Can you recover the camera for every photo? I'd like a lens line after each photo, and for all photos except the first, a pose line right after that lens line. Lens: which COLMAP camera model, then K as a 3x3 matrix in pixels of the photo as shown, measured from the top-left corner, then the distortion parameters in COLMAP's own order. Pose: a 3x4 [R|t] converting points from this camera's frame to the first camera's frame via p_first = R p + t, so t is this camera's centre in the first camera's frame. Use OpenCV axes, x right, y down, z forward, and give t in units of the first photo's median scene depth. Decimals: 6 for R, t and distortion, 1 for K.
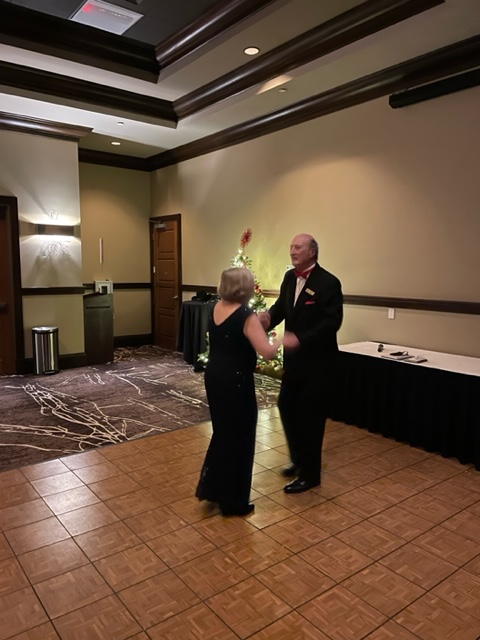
lens RADIAL K [[483.0, 0, 240.0], [0, 483.0, 320.0], [0, 0, 1]] dist [0.004133, 0.001956]
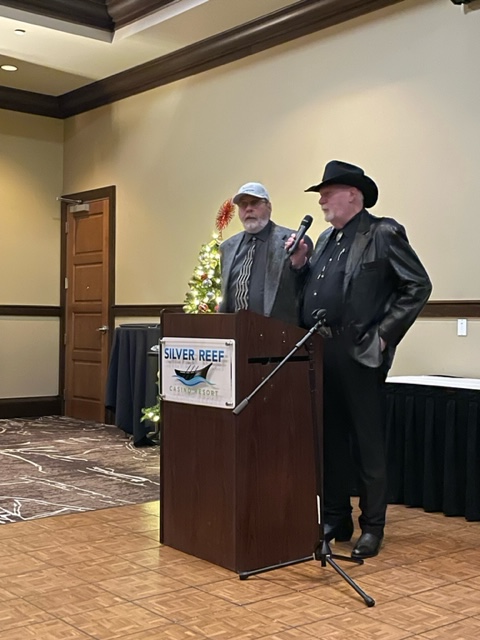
lens RADIAL K [[908.5, 0, 240.0], [0, 908.5, 320.0], [0, 0, 1]] dist [0.021848, 0.007651]
pose [[0.999671, 0.007178, 0.024642, 0.004428], [-0.004232, 0.993056, -0.117569, 0.105684], [-0.025315, 0.117426, 0.992759, -0.124738]]
